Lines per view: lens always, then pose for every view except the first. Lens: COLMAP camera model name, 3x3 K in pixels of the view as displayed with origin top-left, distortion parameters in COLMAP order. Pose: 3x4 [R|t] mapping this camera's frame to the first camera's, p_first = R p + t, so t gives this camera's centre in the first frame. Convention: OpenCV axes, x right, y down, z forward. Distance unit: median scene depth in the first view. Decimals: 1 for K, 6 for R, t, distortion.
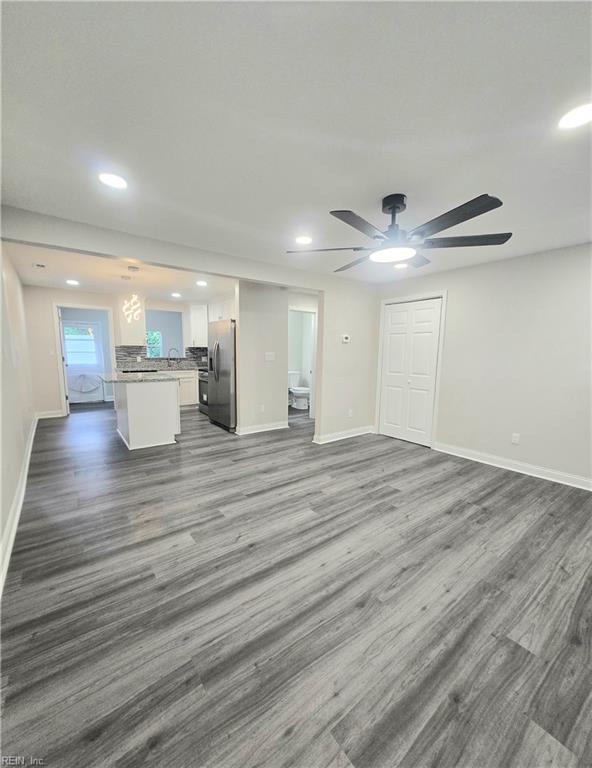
lens RADIAL K [[309.9, 0, 296.4], [0, 309.9, 393.7], [0, 0, 1]] dist [-0.000040, -0.000010]
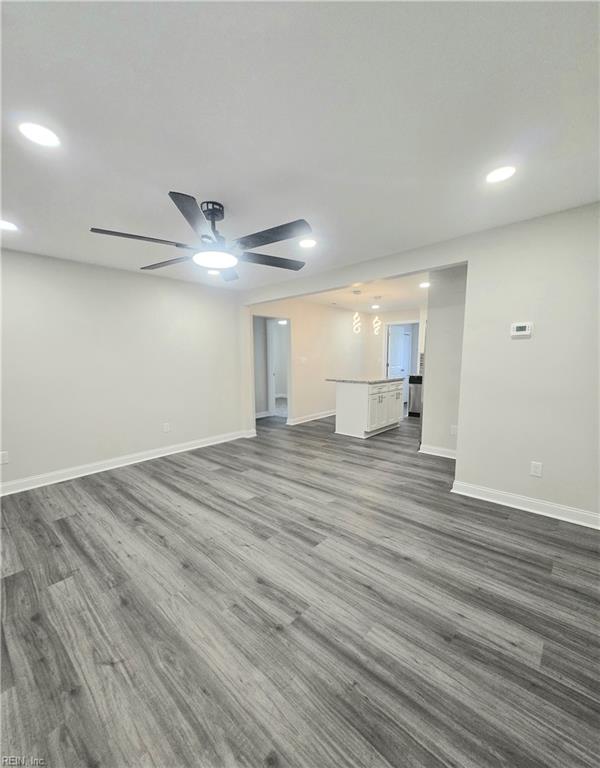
lens RADIAL K [[321.7, 0, 297.1], [0, 321.7, 400.6], [0, 0, 1]] dist [-0.000896, 0.000192]
pose [[0.167622, 0.113586, -0.979286, 1.040451], [-0.125186, 0.987752, 0.093140, -0.082890], [0.977871, 0.106981, 0.179788, 0.810247]]
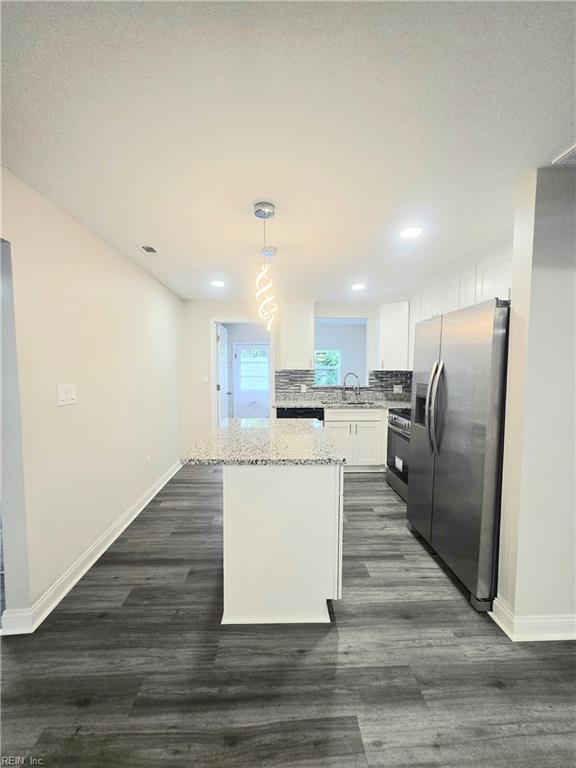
lens RADIAL K [[296.4, 0, 288.0], [0, 296.4, 384.0], [0, 0, 1]] dist [-0.000137, -0.000009]
pose [[0.818402, 0.022534, -0.574205, -0.337695], [-0.072999, 0.995212, -0.064987, -0.168266], [0.569991, 0.095102, 0.816128, 0.963254]]
